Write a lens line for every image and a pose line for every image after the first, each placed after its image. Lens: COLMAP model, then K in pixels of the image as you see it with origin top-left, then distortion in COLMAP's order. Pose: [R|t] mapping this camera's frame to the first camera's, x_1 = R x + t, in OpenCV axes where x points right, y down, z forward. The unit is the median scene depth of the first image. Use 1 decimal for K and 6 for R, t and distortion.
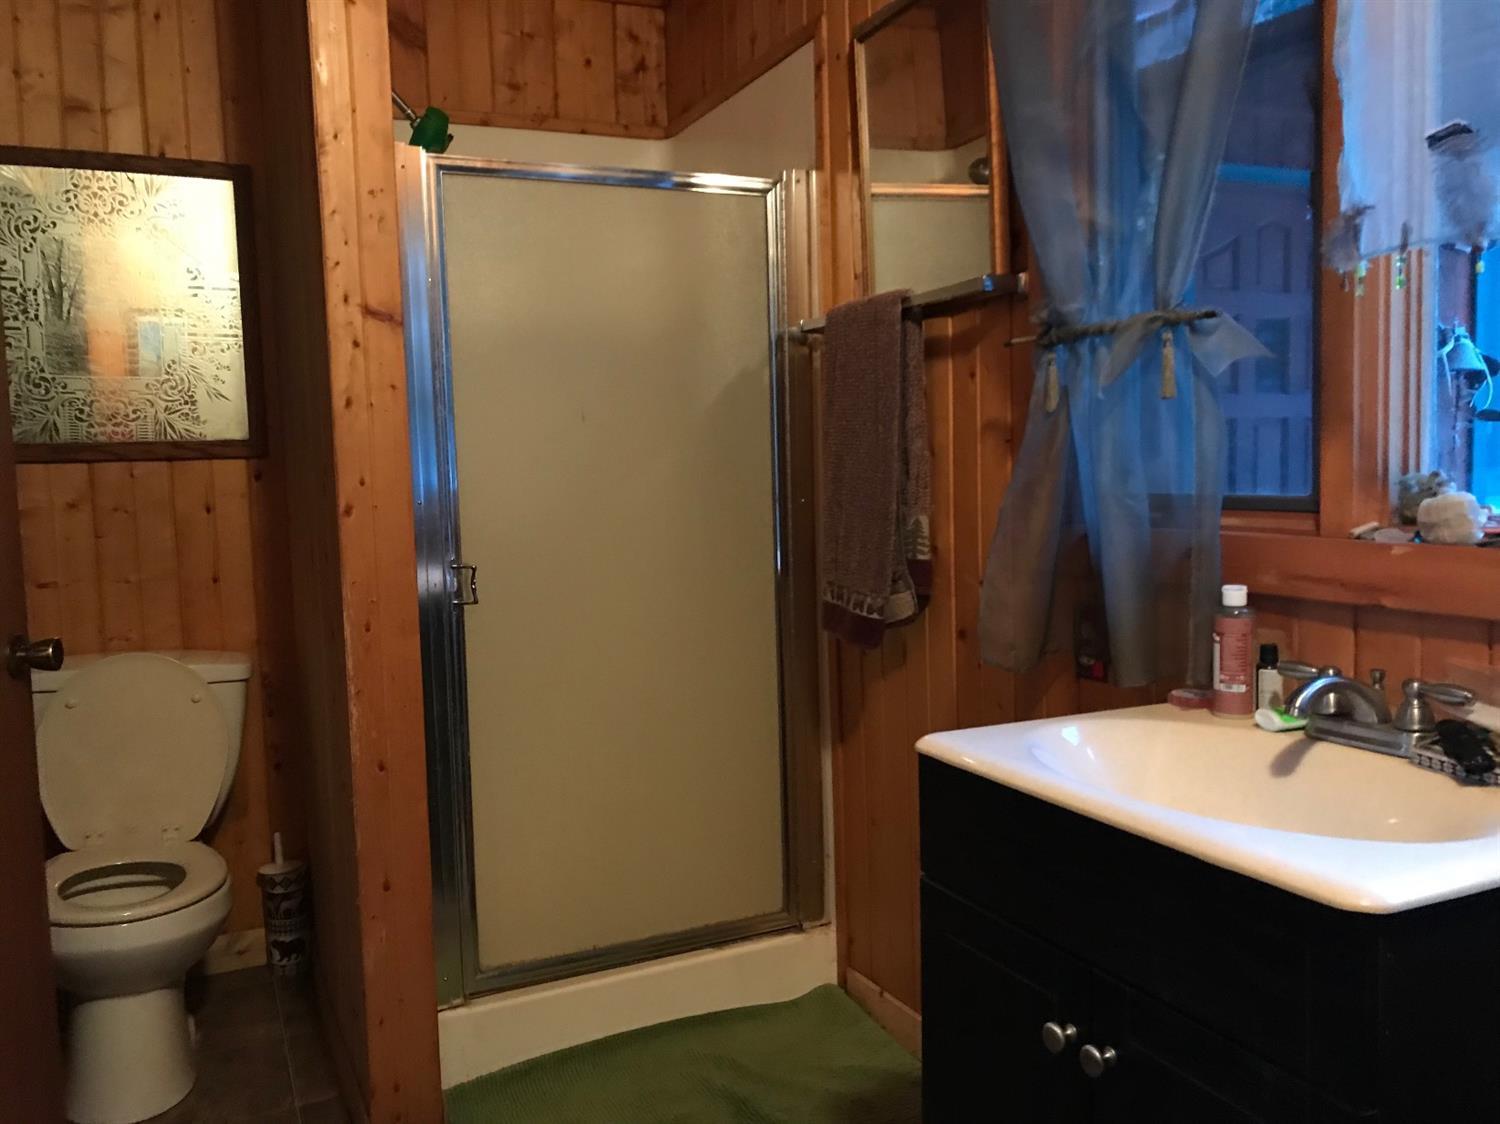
lens RADIAL K [[1239.6, 0, 750.0], [0, 1239.6, 562.0], [0, 0, 1]] dist [0.153737, -0.155394]
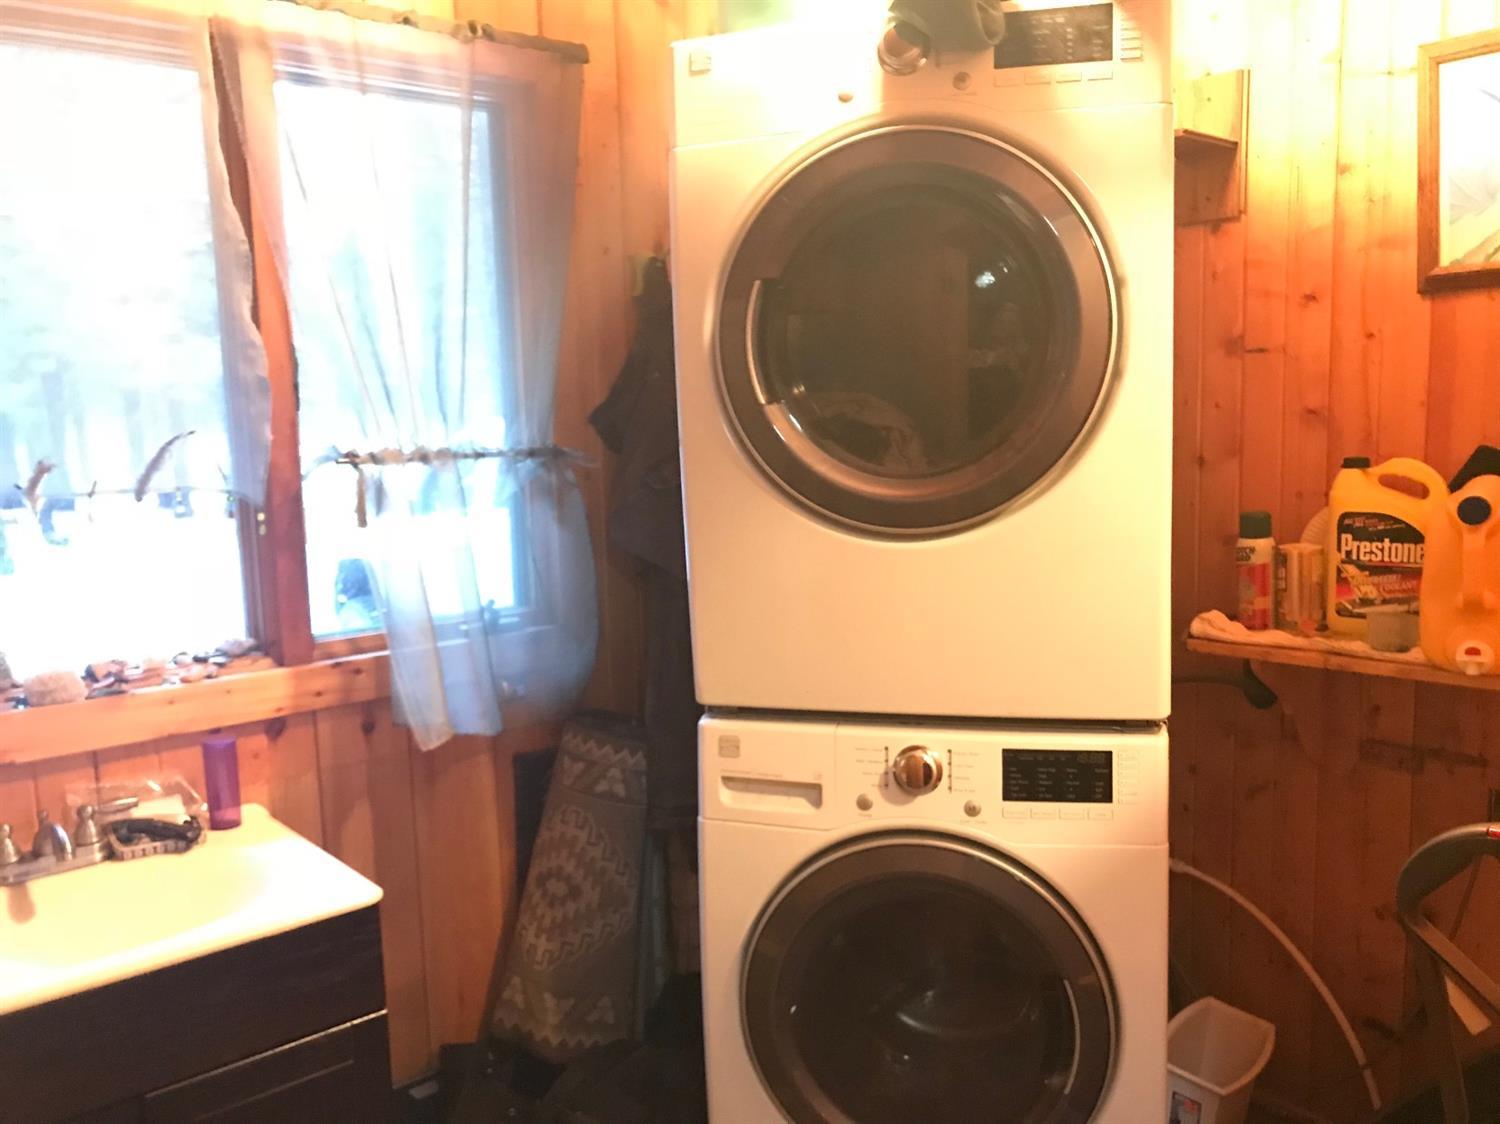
lens RADIAL K [[1239.6, 0, 750.0], [0, 1239.6, 562.0], [0, 0, 1]] dist [0.153737, -0.155394]
pose [[-0.269835, -0.077625, 0.959773, -0.550437], [0.117325, 0.986668, 0.112786, -0.134917], [-0.955732, 0.143039, -0.257130, 0.383752]]
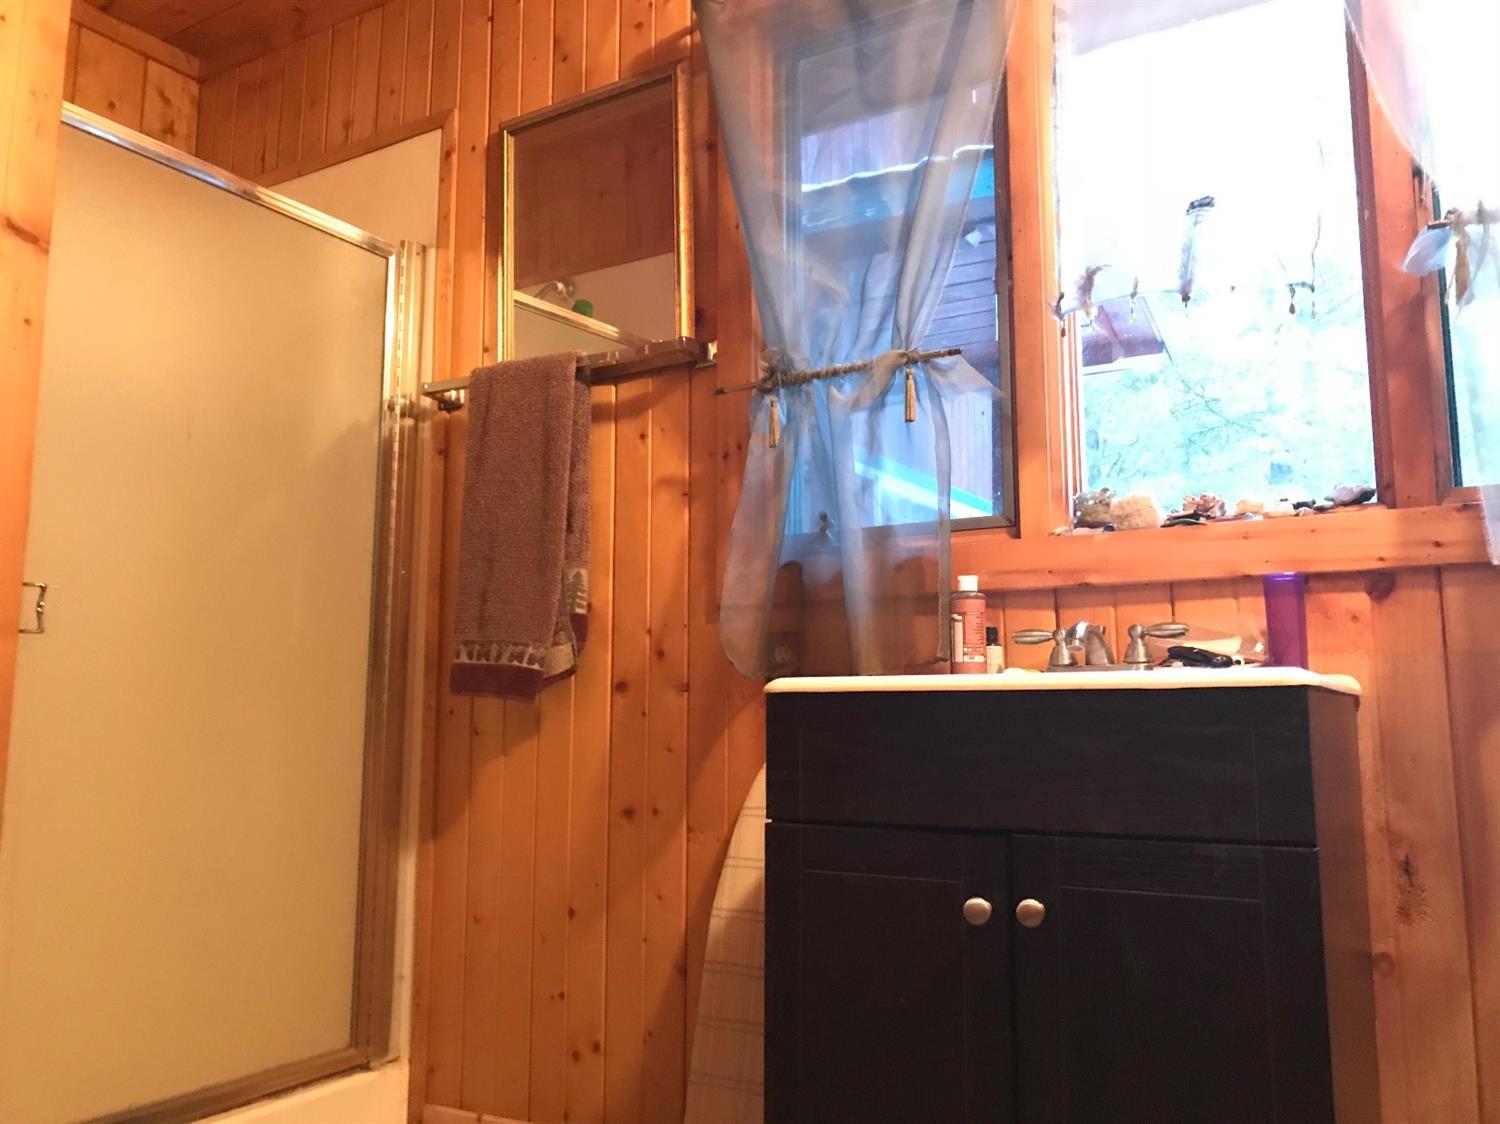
lens RADIAL K [[1239.6, 0, 750.0], [0, 1239.6, 562.0], [0, 0, 1]] dist [0.153737, -0.155394]
pose [[0.839601, 0.101329, 0.533668, -0.286286], [0.016310, 0.977302, -0.211222, 0.171896], [-0.542958, 0.186047, 0.818891, 0.099959]]
